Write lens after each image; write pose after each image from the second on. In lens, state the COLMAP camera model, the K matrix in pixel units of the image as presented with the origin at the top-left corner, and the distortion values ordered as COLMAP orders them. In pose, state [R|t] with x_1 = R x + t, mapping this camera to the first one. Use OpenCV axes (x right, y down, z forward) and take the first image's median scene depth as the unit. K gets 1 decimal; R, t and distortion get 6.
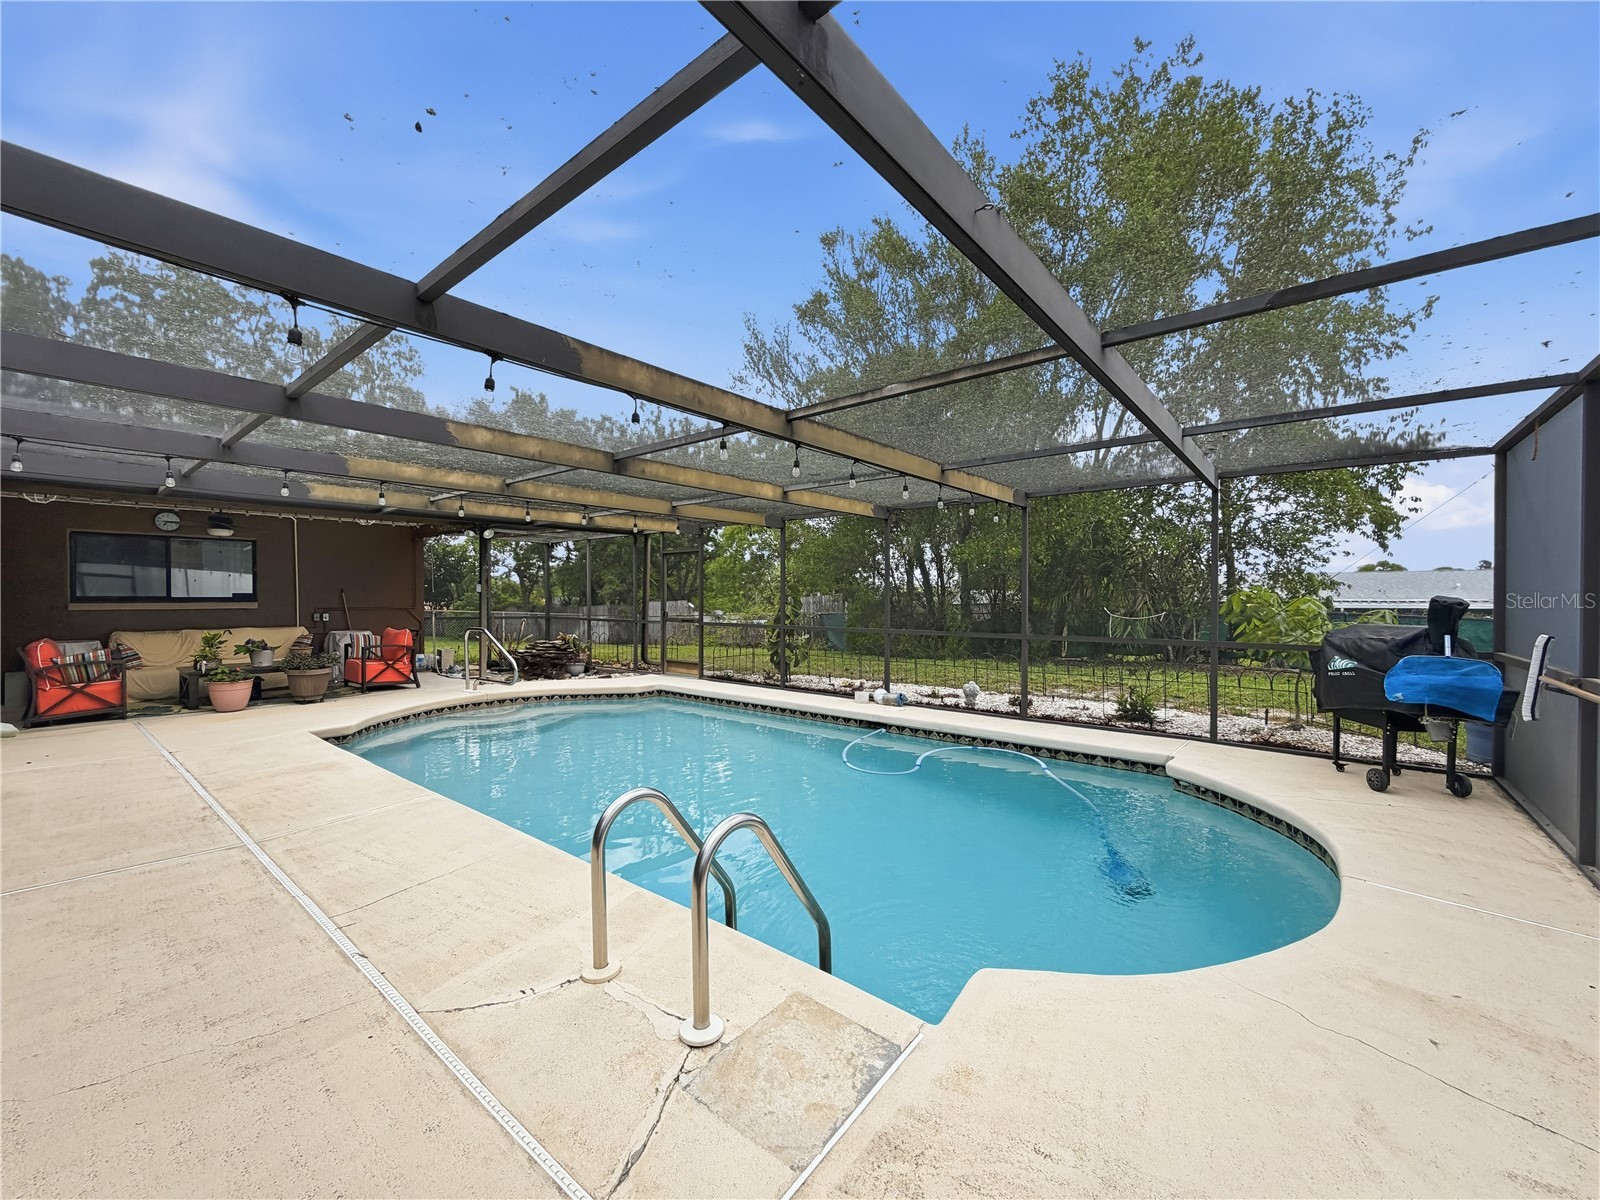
lens RADIAL K [[636.3, 0, 799.0], [0, 636.3, 599.7], [0, 0, 1]] dist [-0.001853, 0.000452]
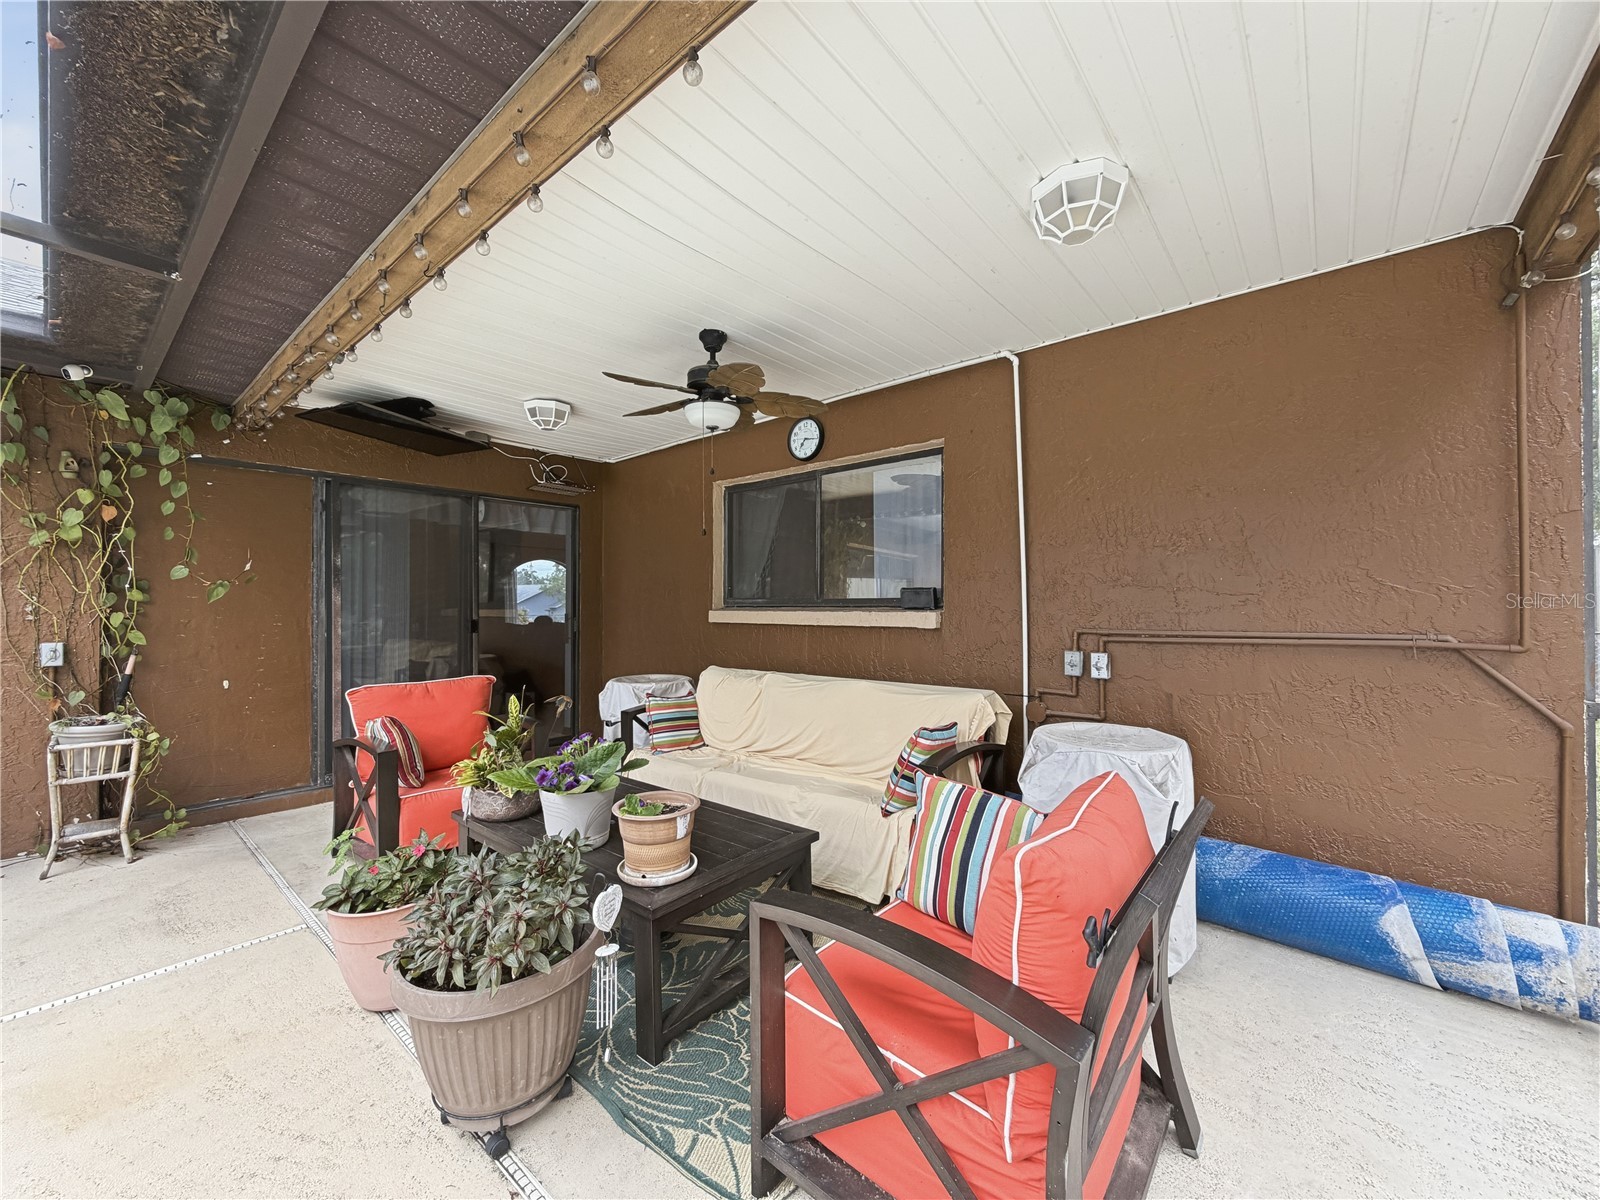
lens RADIAL K [[636.3, 0, 797.9], [0, 636.3, 601.8], [0, 0, 1]] dist [-0.001853, 0.000452]
pose [[-0.021036, -0.006870, -0.999755, -0.670944], [-0.005145, 0.999964, -0.006763, 0.002206], [0.999765, 0.005001, -0.021070, 1.293903]]
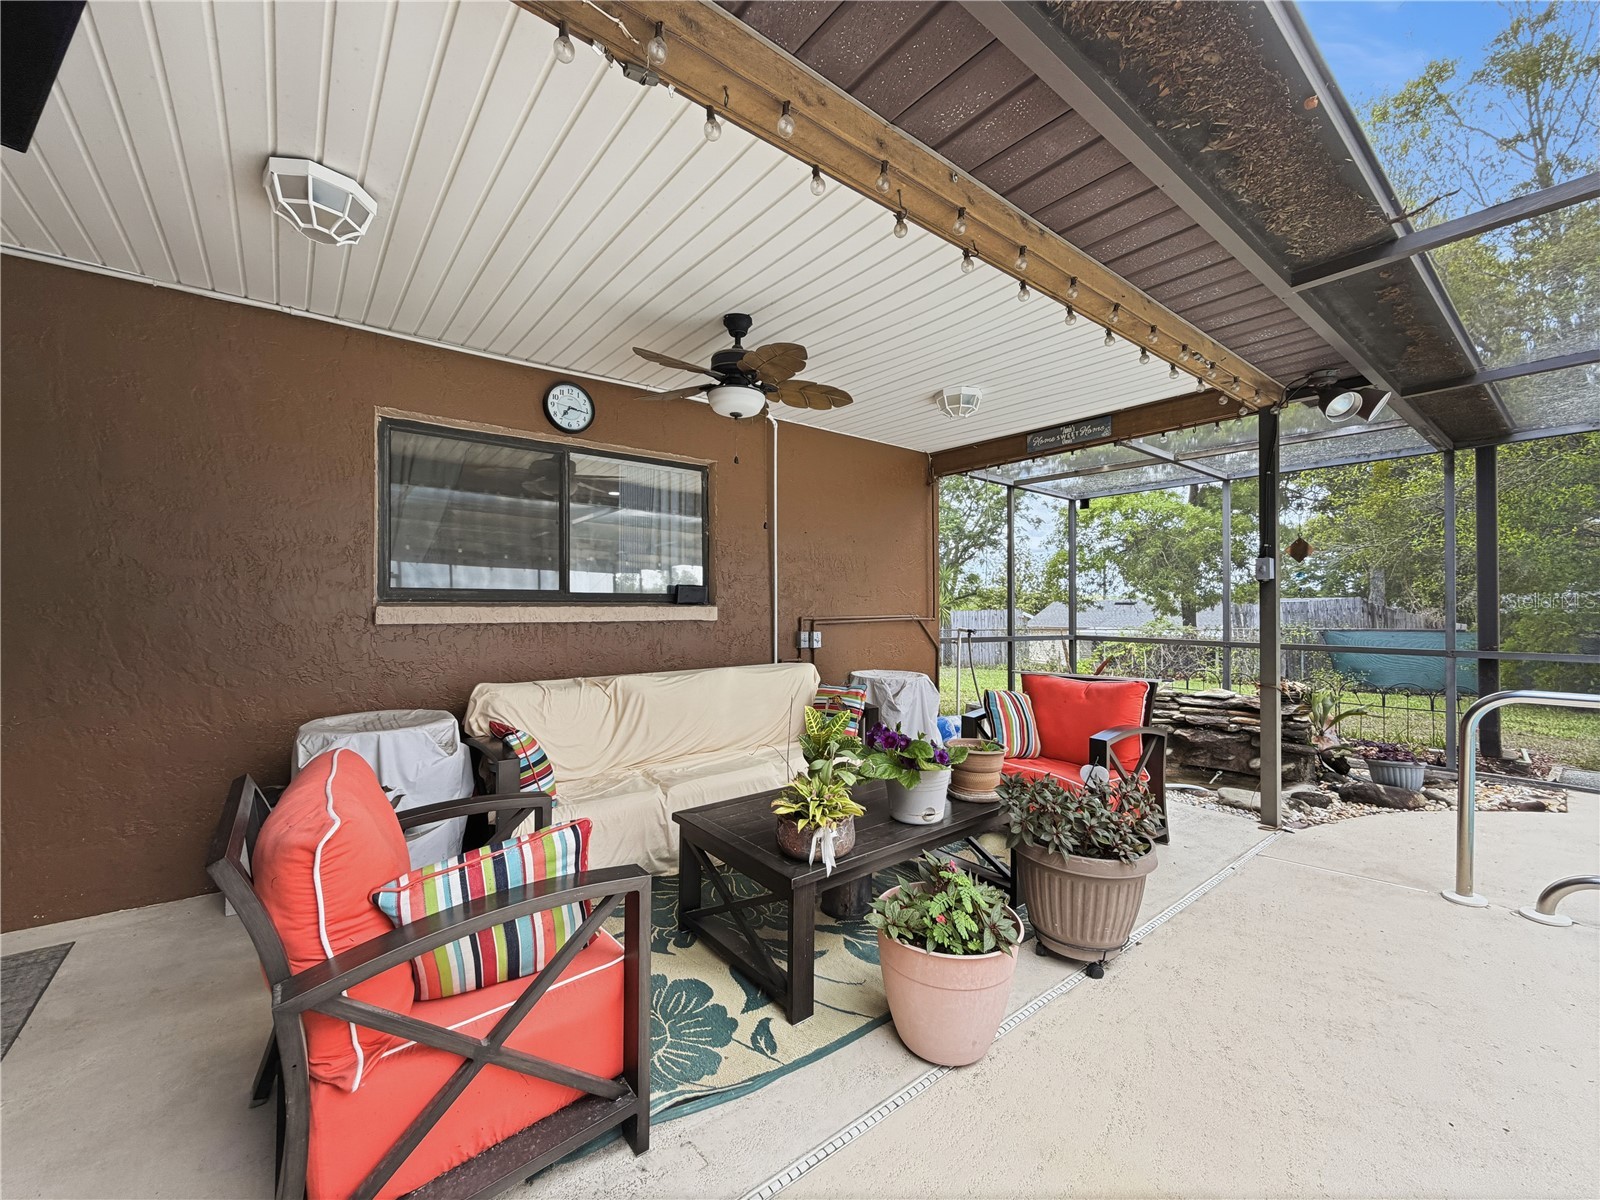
lens RADIAL K [[636.3, 0, 796.2], [0, 636.3, 601.5], [0, 0, 1]] dist [-0.001853, 0.000452]
pose [[0.975812, -0.000274, -0.218612, -0.980507], [-0.002393, 0.999926, -0.011937, 0.008768], [0.218599, 0.012172, 0.975739, 0.815872]]
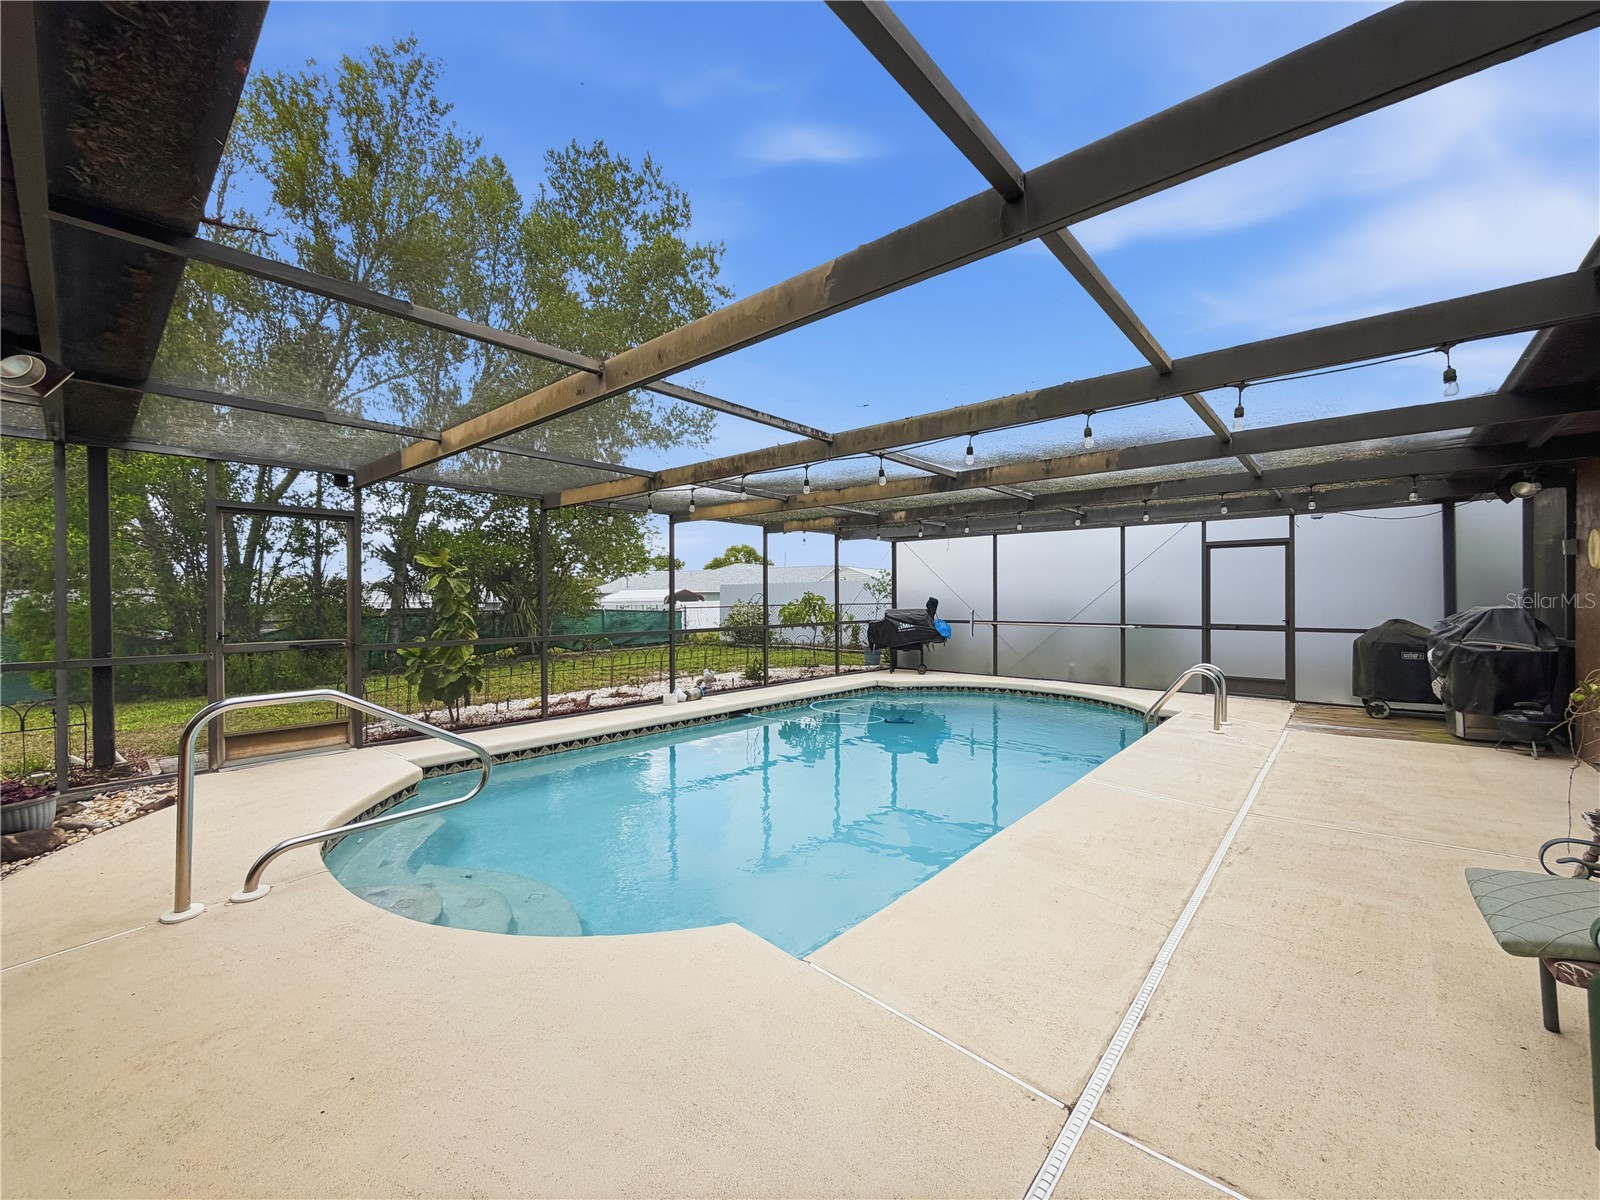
lens RADIAL K [[636.3, 0, 798.0], [0, 636.3, 601.0], [0, 0, 1]] dist [-0.001853, 0.000452]
pose [[0.040559, -0.006326, 0.999157, -1.038061], [0.008433, 0.999947, 0.005989, -0.005677], [-0.999142, 0.008183, 0.040610, 0.892003]]
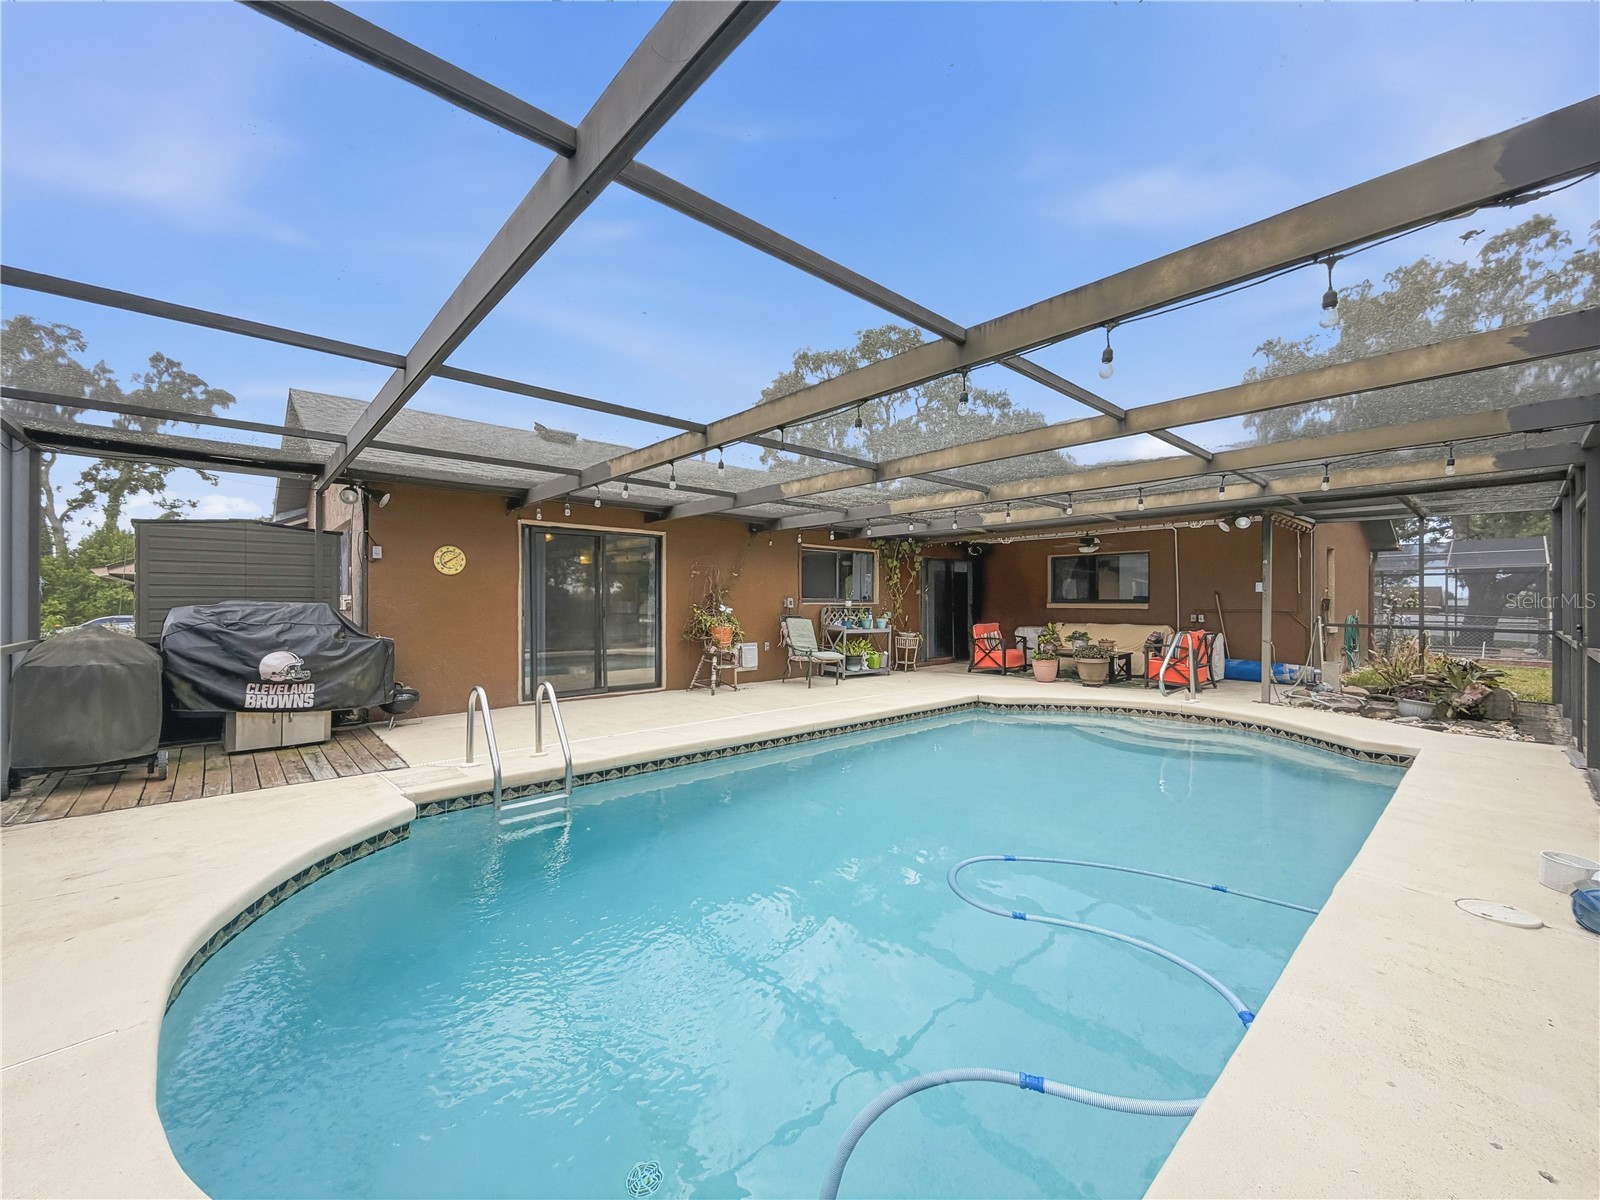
lens RADIAL K [[636.3, 0, 796.6], [0, 636.3, 598.5], [0, 0, 1]] dist [-0.001853, 0.000452]
pose [[-0.154336, -0.005514, -0.988003, 0.596560], [-0.009122, 0.999950, -0.004155, 0.007531], [0.987976, 0.008372, -0.154379, 0.744777]]
